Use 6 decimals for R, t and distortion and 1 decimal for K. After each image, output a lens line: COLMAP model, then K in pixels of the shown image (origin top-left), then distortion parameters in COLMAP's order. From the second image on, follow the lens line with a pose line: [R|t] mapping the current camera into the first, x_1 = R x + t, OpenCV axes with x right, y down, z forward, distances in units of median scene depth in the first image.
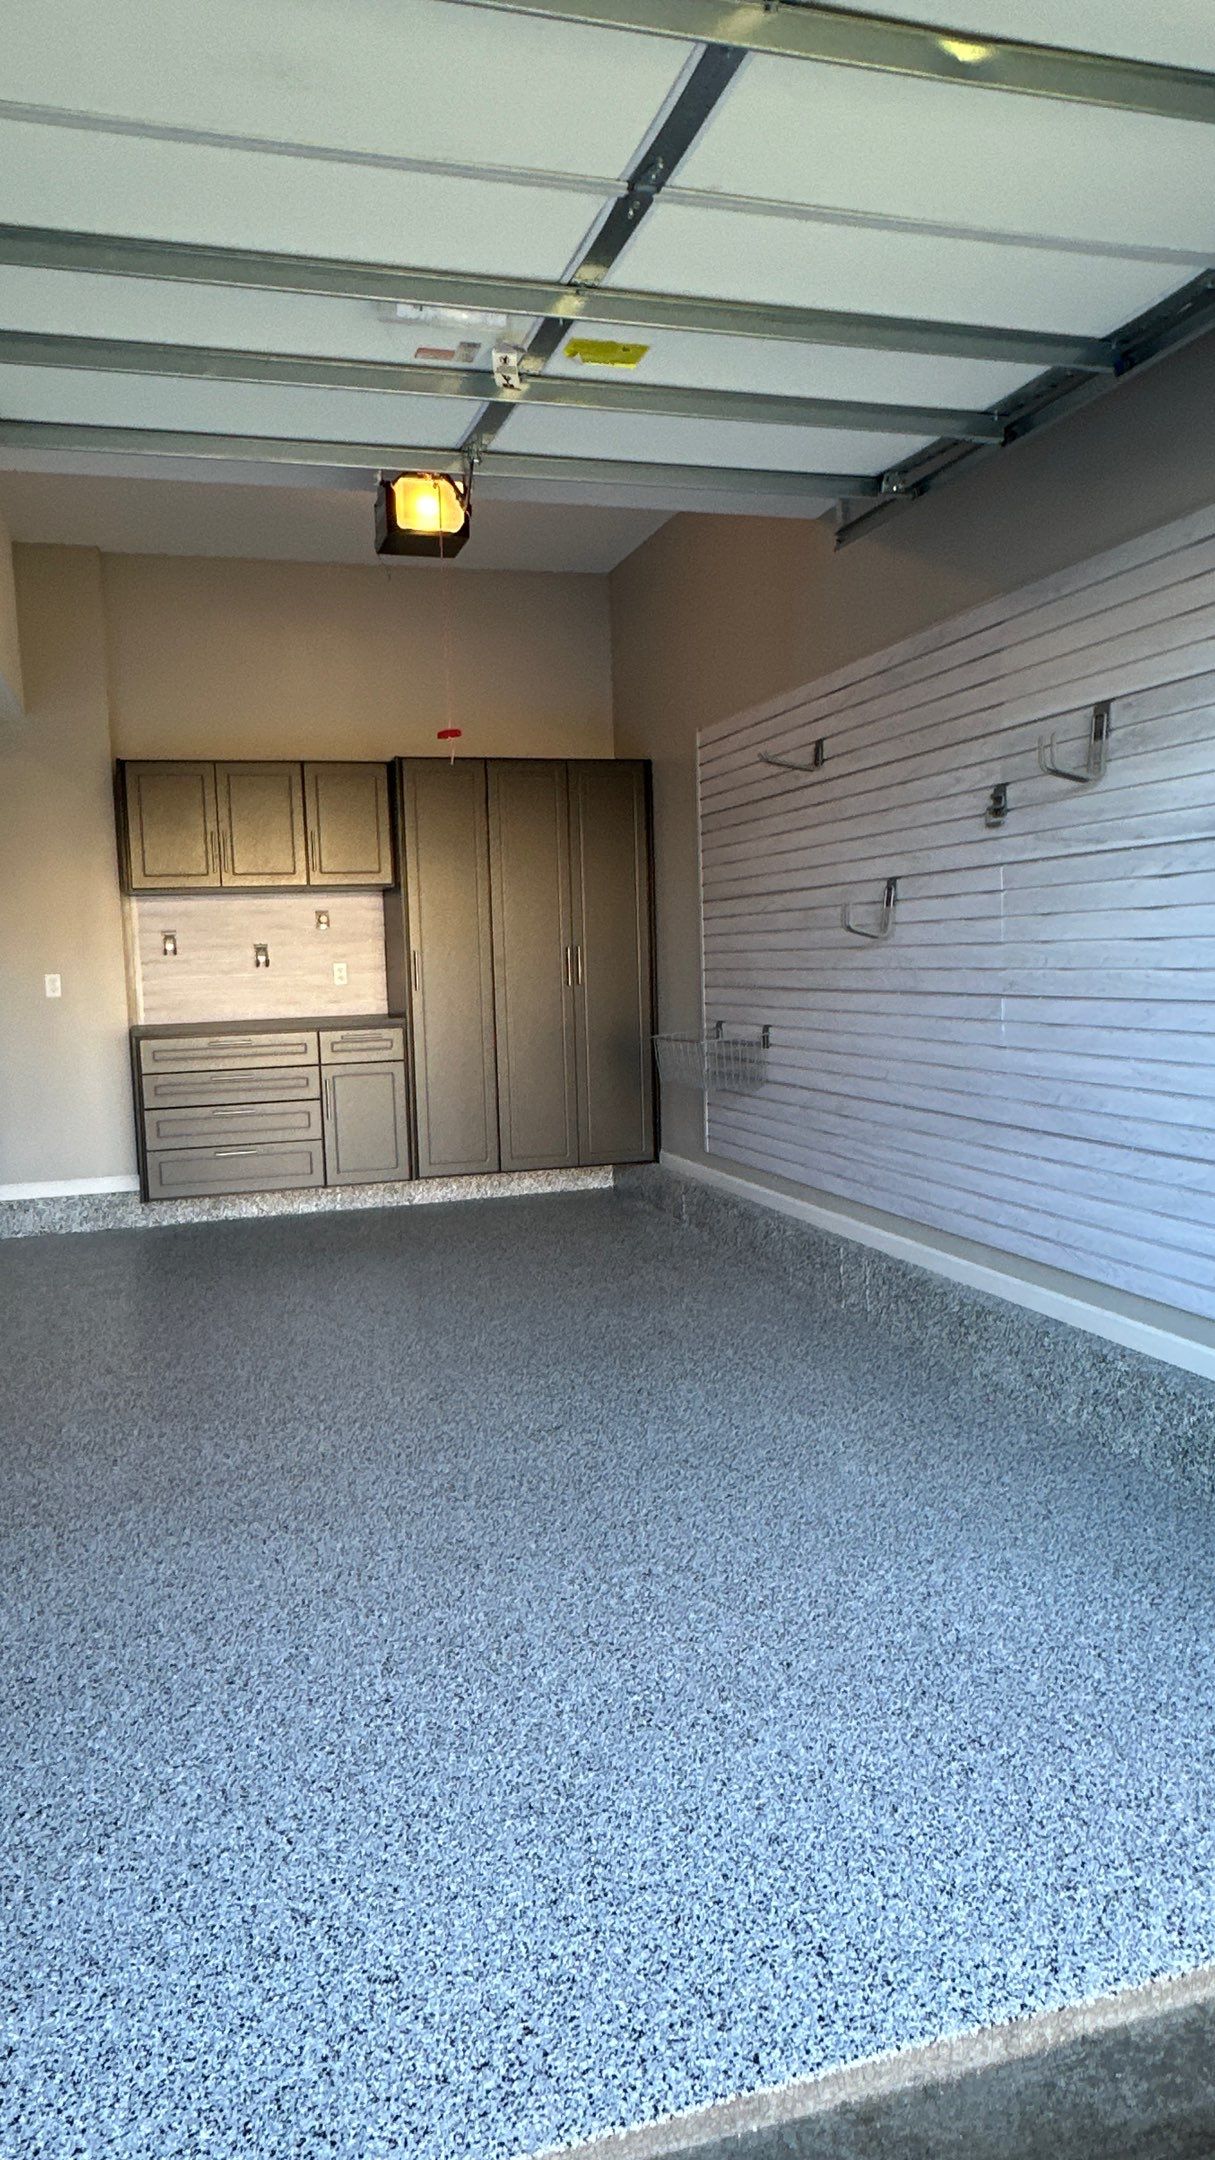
lens RADIAL K [[1434.7, 0, 607.7], [0, 1434.7, 1085.9], [0, 0, 1]] dist [-0.003643, -0.001165]
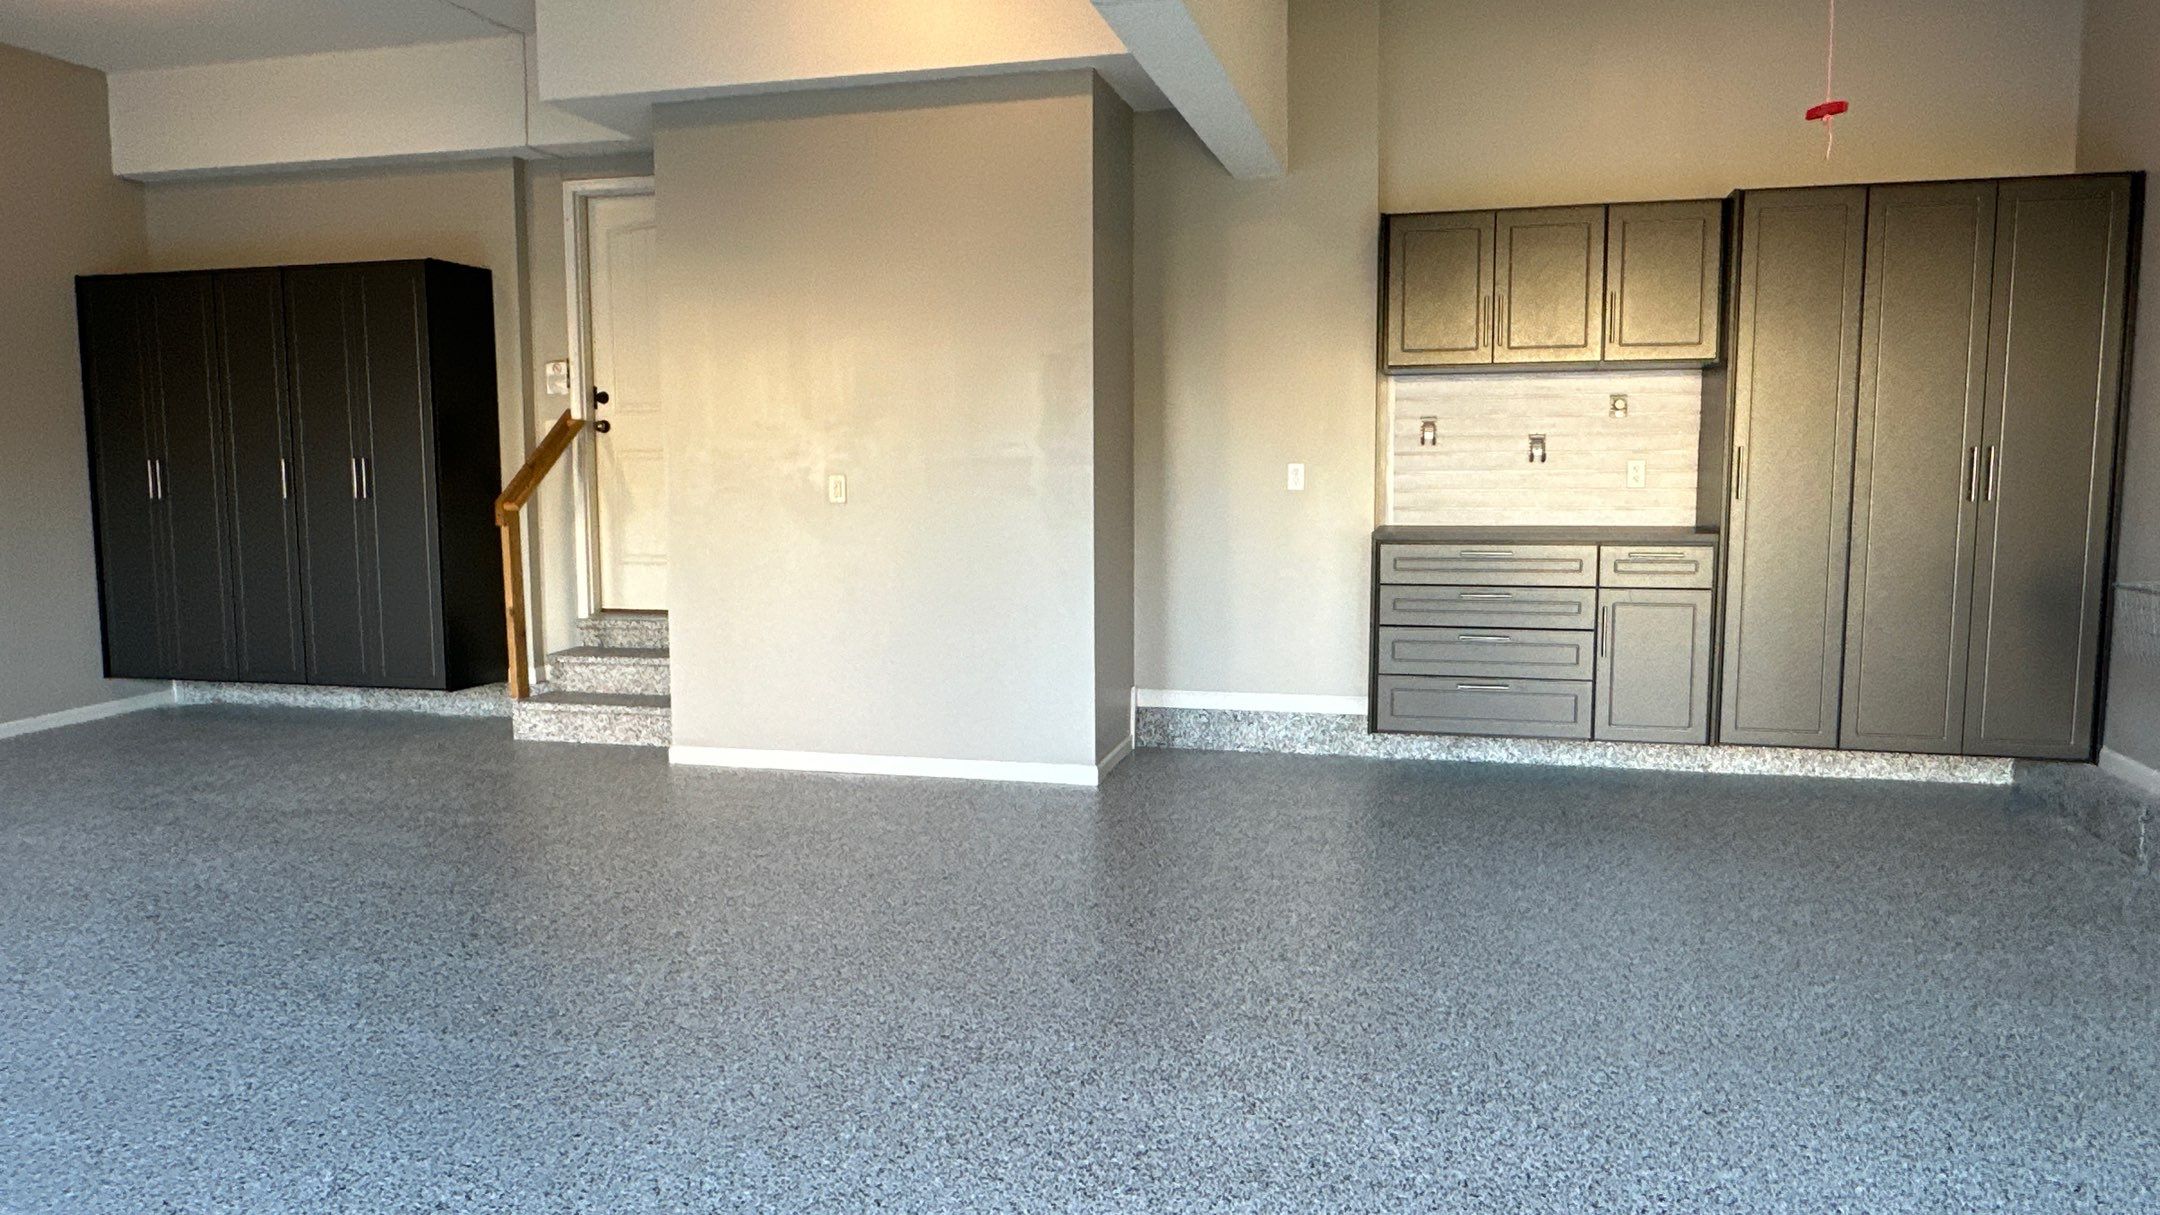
lens RADIAL K [[1439.8, 0, 1084.0], [0, 1439.8, 611.4], [0, 0, 1]] dist [-0.004321, 0.001290]
pose [[0.847419, 0.082535, -0.524470, -0.022354], [-0.070454, 0.996588, 0.042995, -0.015723], [0.526229, 0.000516, 0.850343, 0.170697]]
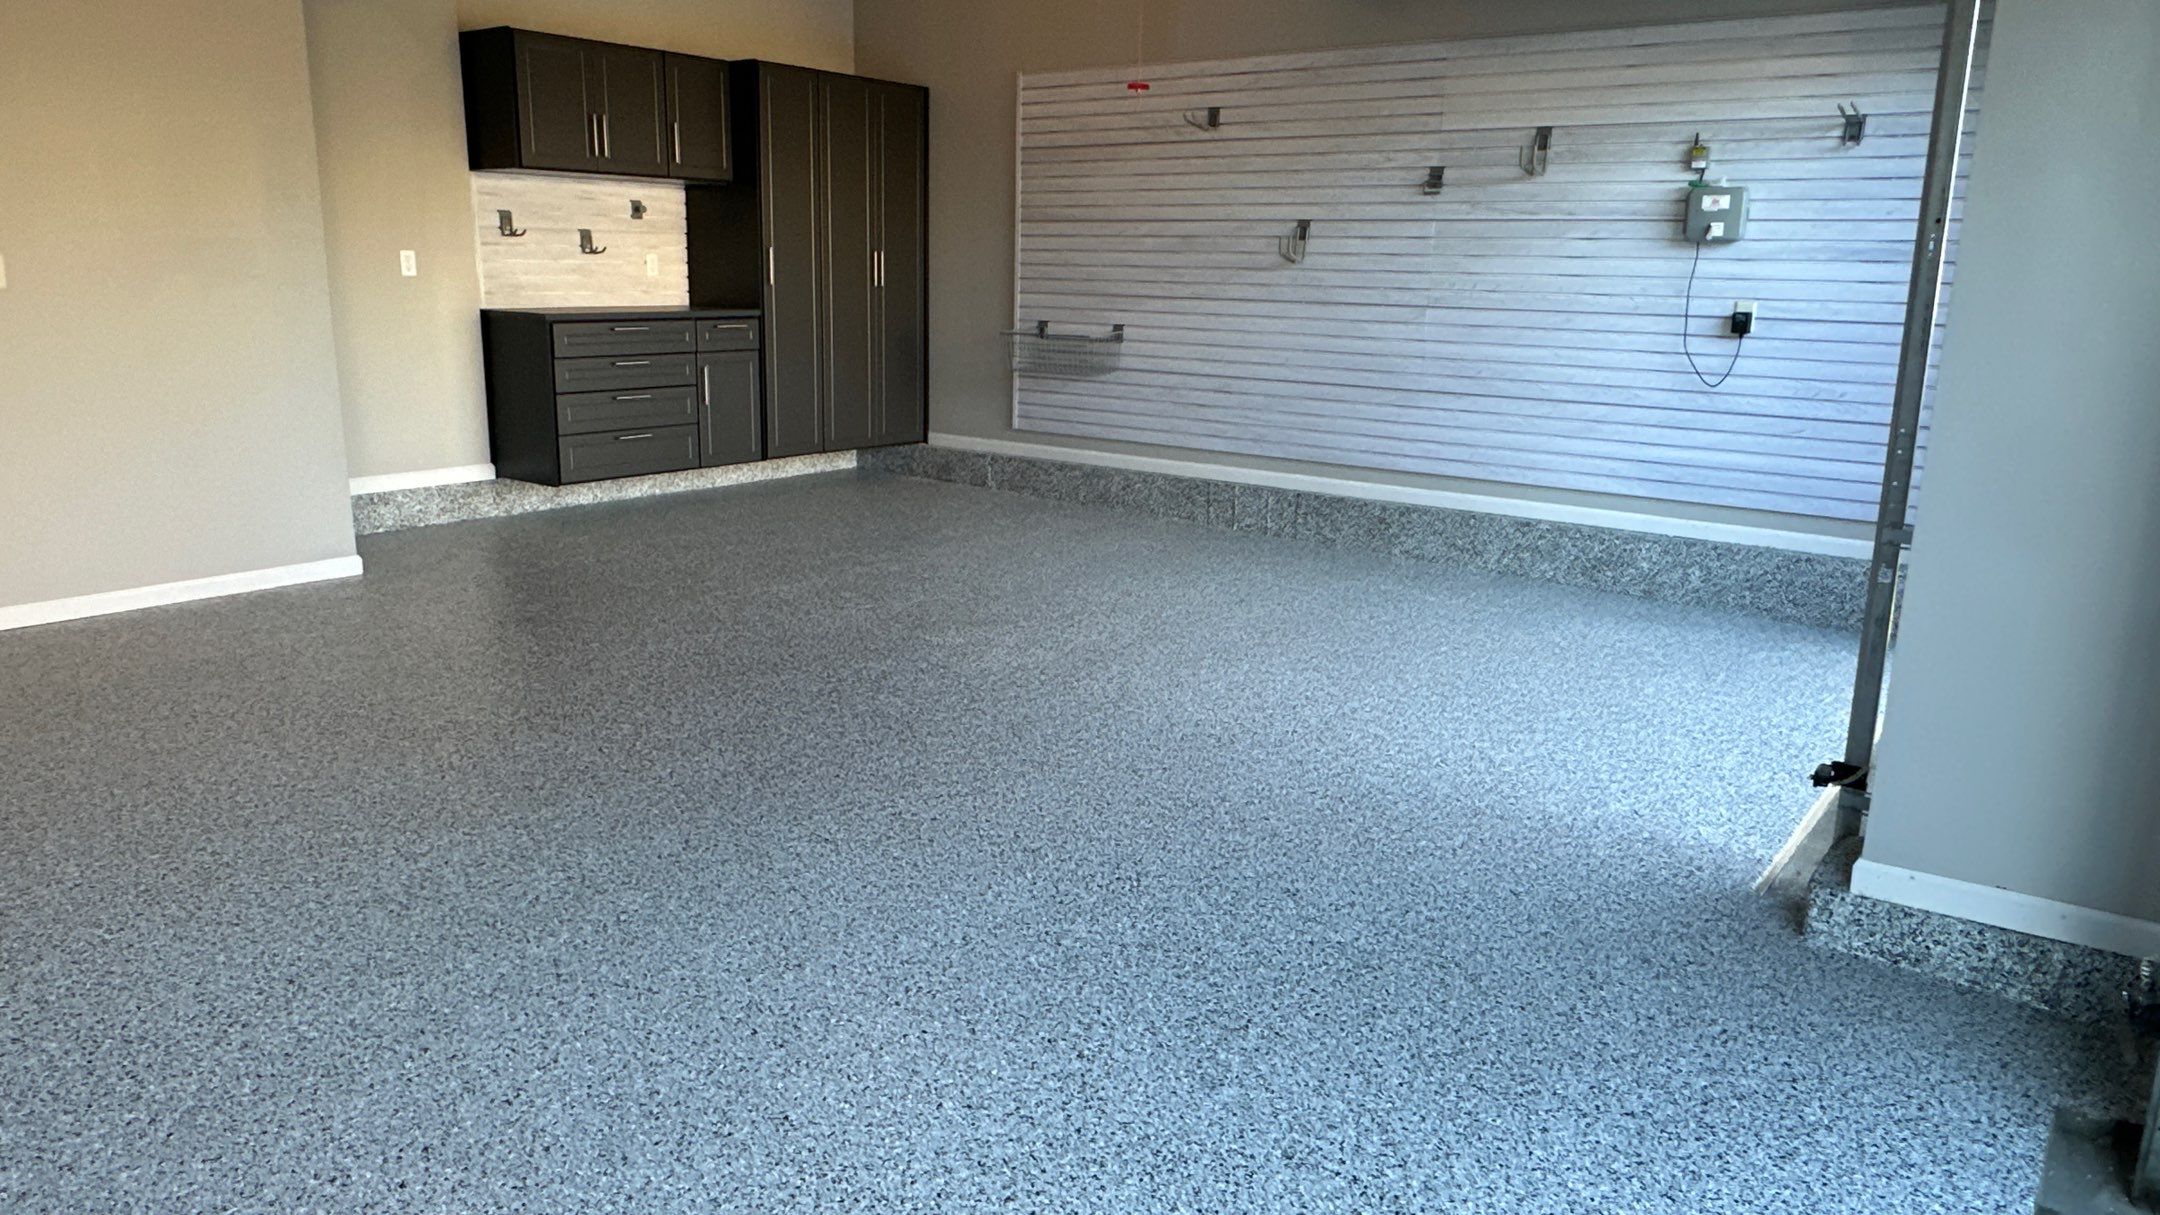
lens RADIAL K [[1438.3, 0, 1084.3], [0, 1438.3, 611.3], [0, 0, 1]] dist [-0.002473, -0.002086]
pose [[0.810692, -0.088251, 0.578784, -0.596919], [0.005458, 0.989670, 0.143257, 0.023942], [-0.585448, -0.112978, 0.802799, -0.044838]]
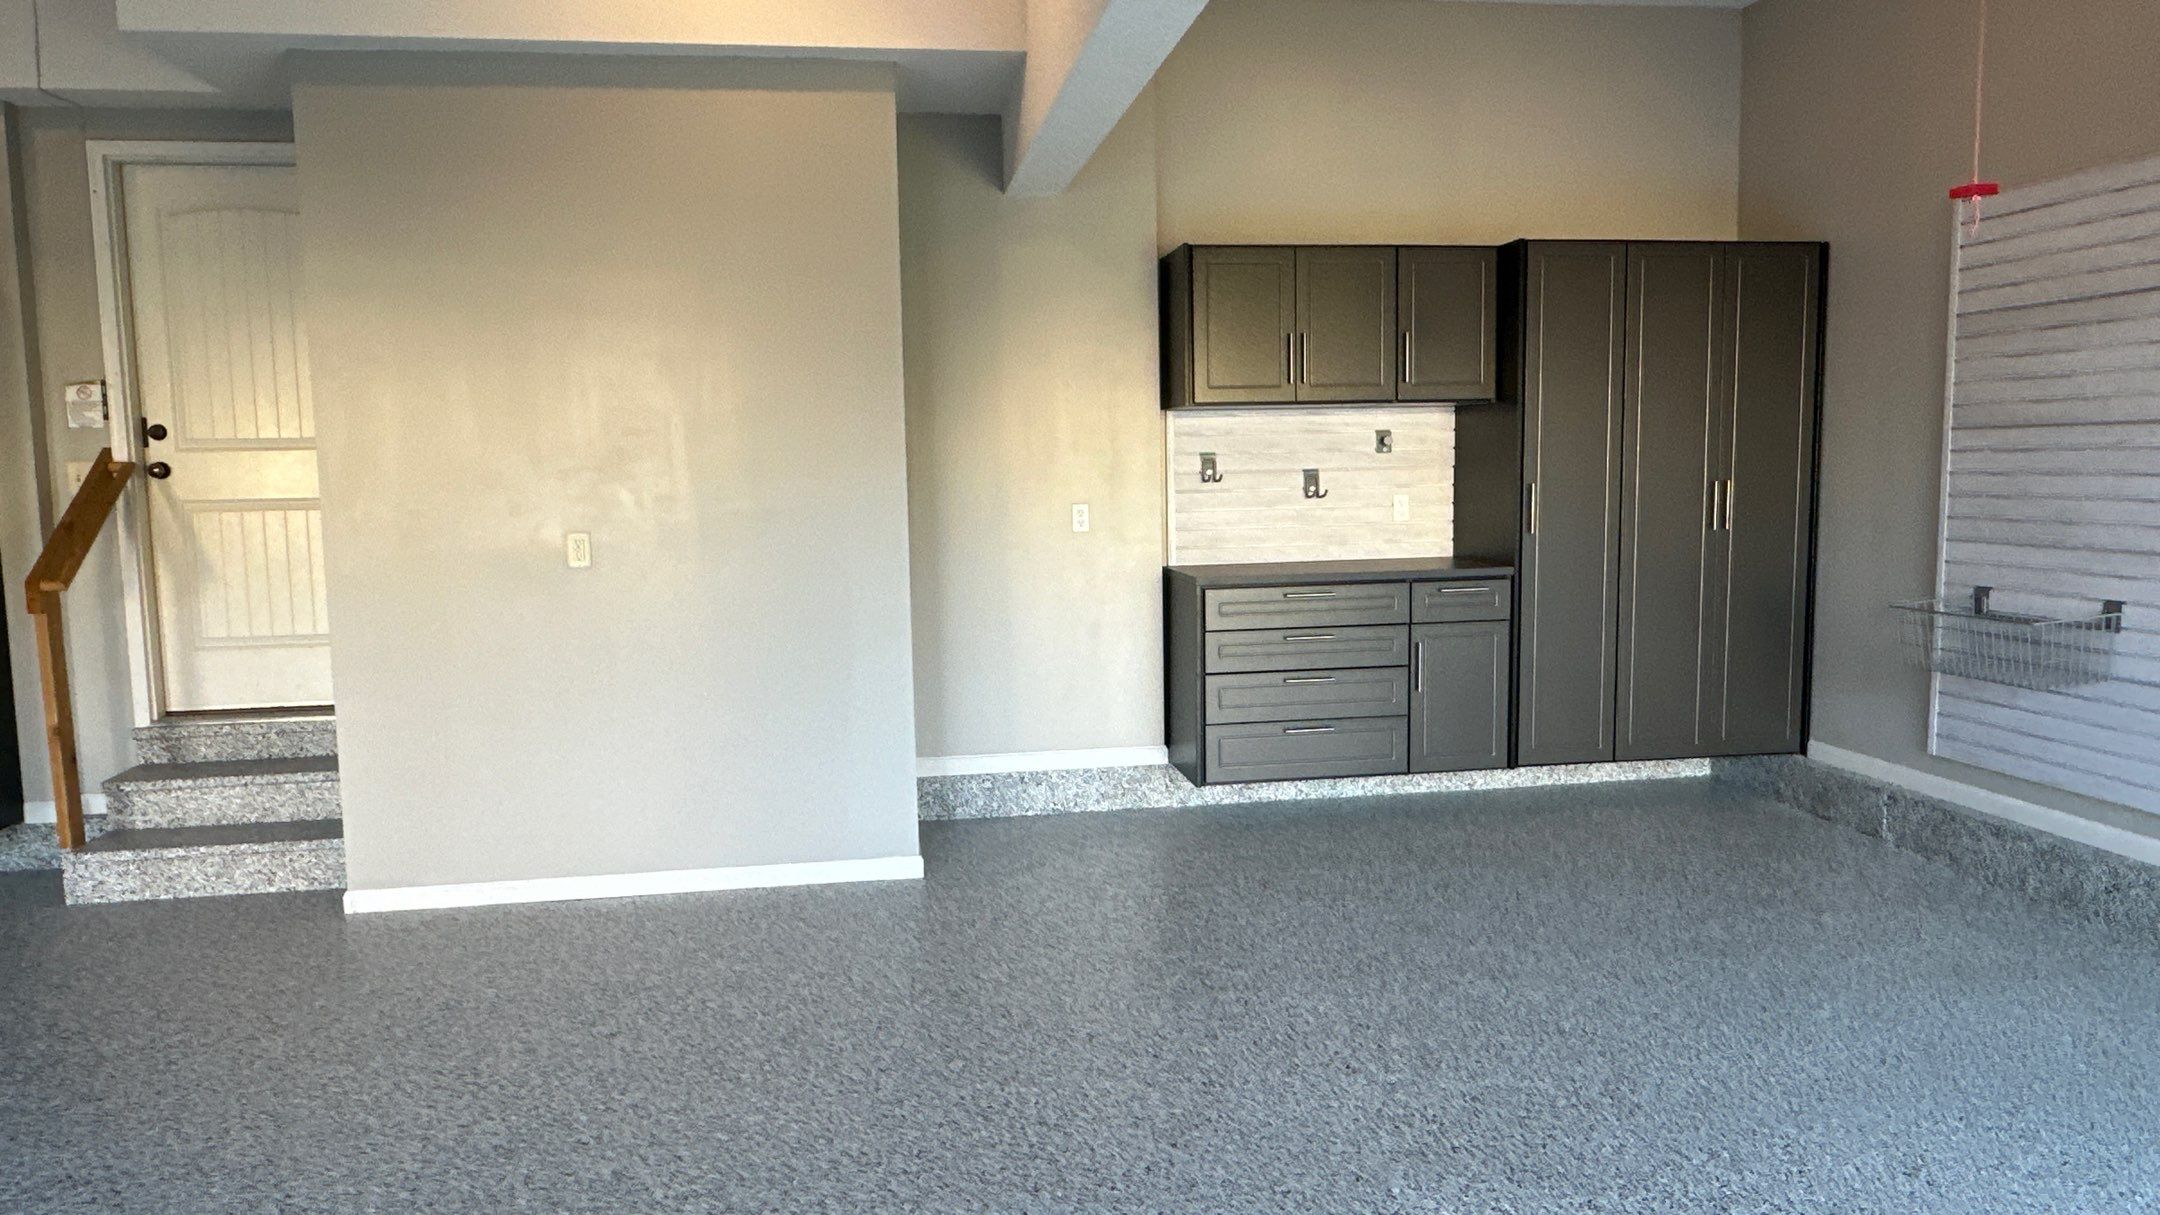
lens RADIAL K [[1434.7, 0, 1085.4], [0, 1434.7, 612.4], [0, 0, 1]] dist [-0.003643, -0.001165]
pose [[0.989211, 0.029716, -0.143454, -0.264063], [-0.027068, 0.999426, 0.020377, -0.032234], [0.143977, -0.016274, 0.989447, 0.173660]]
